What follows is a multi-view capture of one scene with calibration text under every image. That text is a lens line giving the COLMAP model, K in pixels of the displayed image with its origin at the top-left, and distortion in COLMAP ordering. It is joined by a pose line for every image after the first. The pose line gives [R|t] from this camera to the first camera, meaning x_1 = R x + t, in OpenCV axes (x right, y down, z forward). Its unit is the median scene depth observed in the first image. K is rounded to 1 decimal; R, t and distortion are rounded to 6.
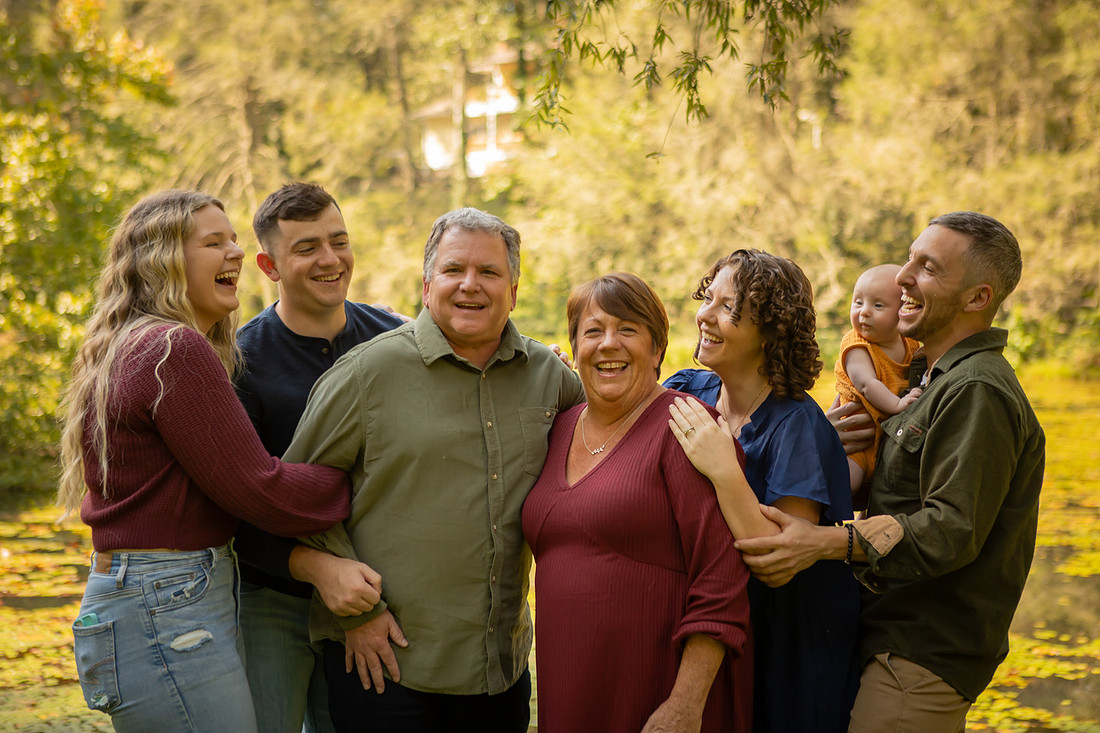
lens RADIAL K [[2023.7, 0, 503.6], [0, 2023.7, 366.3], [0, 0, 1]] dist [0.071907, 0.281235]
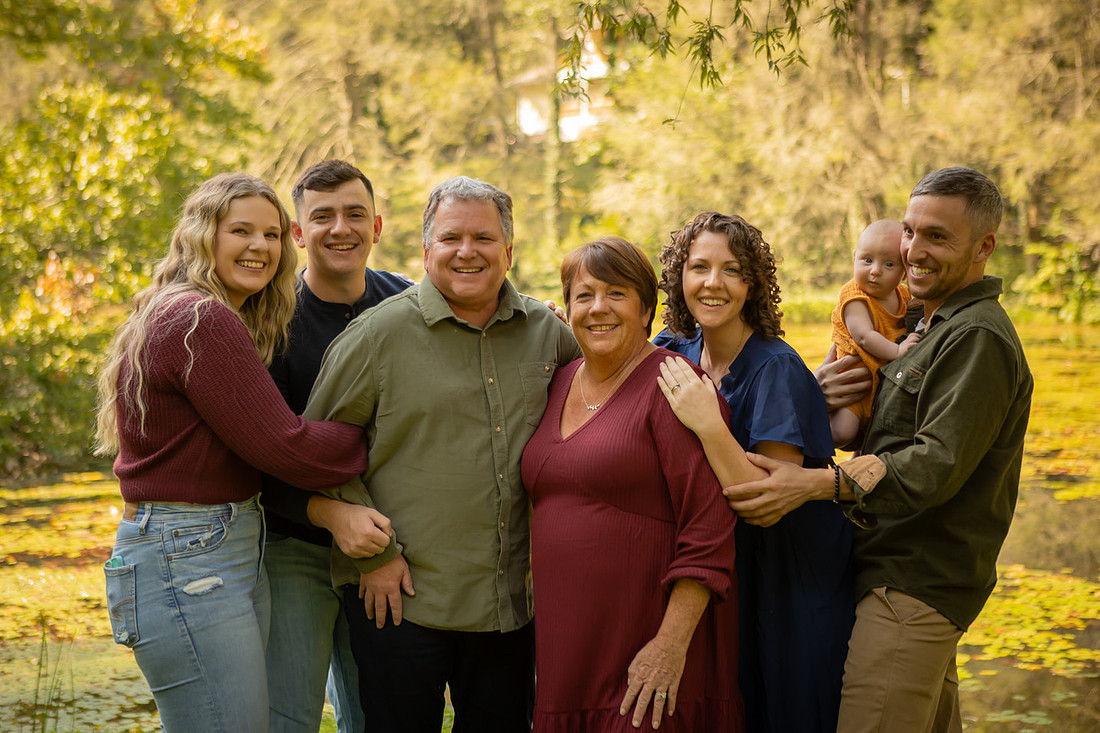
lens RADIAL K [[1968.1, 0, 459.8], [0, 1968.1, 364.1], [0, 0, 1]] dist [0.049644, 0.158736]
pose [[0.996905, -0.017973, -0.076528, 0.007273], [0.019428, 0.999644, 0.018315, 0.000046], [0.076171, -0.019745, 0.996899, -0.004246]]
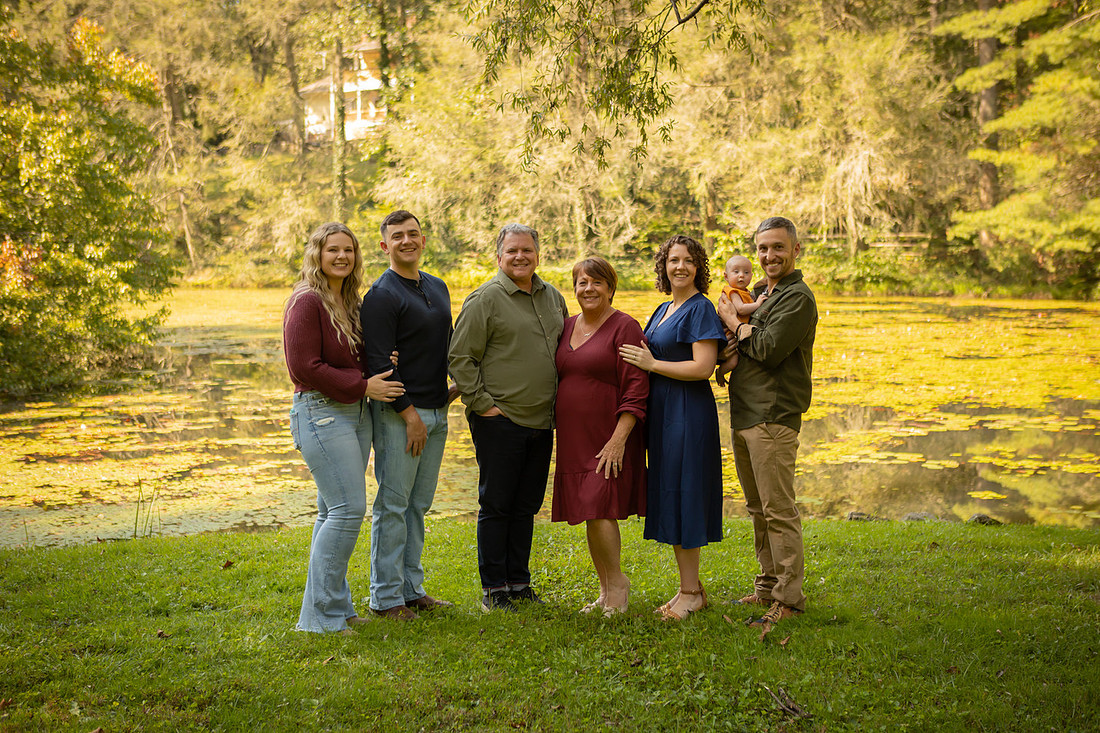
lens RADIAL K [[1718.2, 0, 512.6], [0, 1718.2, 366.2], [0, 0, 1]] dist [-0.008595, 0.210367]
pose [[0.994650, -0.020734, 0.101202, -0.031119], [0.015990, 0.998745, 0.047468, -0.002293], [-0.102059, -0.045595, 0.993733, -0.123616]]
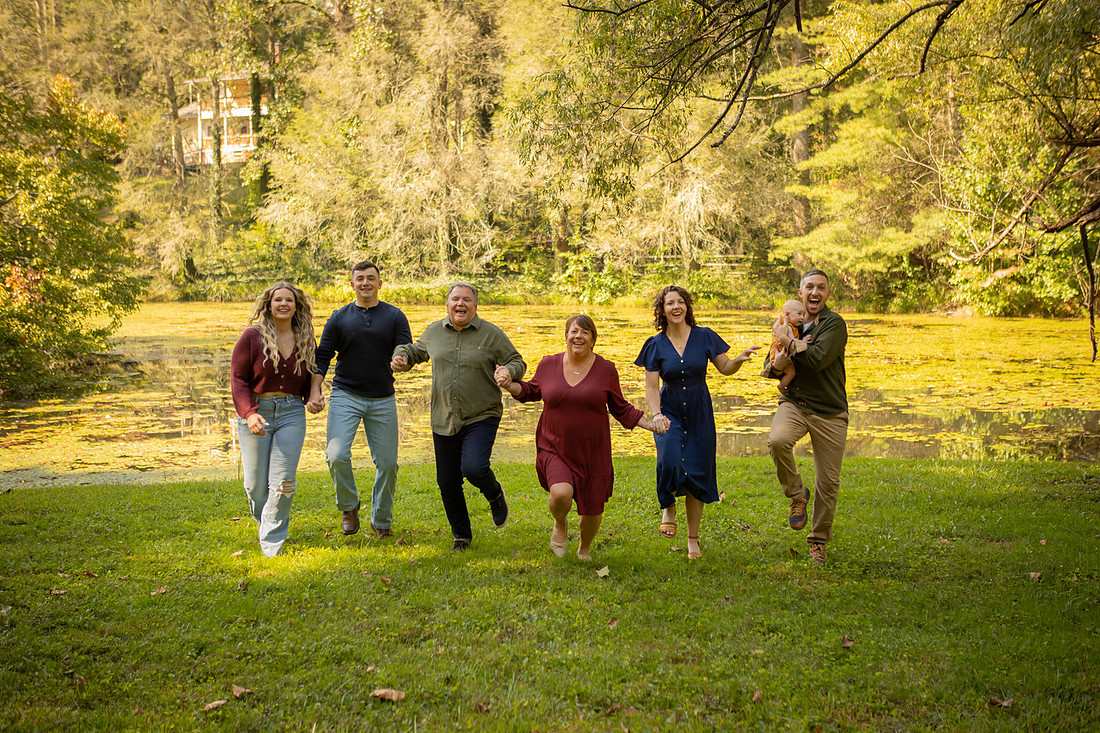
lens RADIAL K [[1734.3, 0, 550.0], [0, 1734.3, 366.5], [0, 0, 1]] dist [-0.007673, 0.083595]
pose [[0.972379, -0.025343, 0.232030, -0.098303], [0.015831, 0.998960, 0.042765, -0.005631], [-0.232872, -0.037911, 0.971768, -0.269464]]
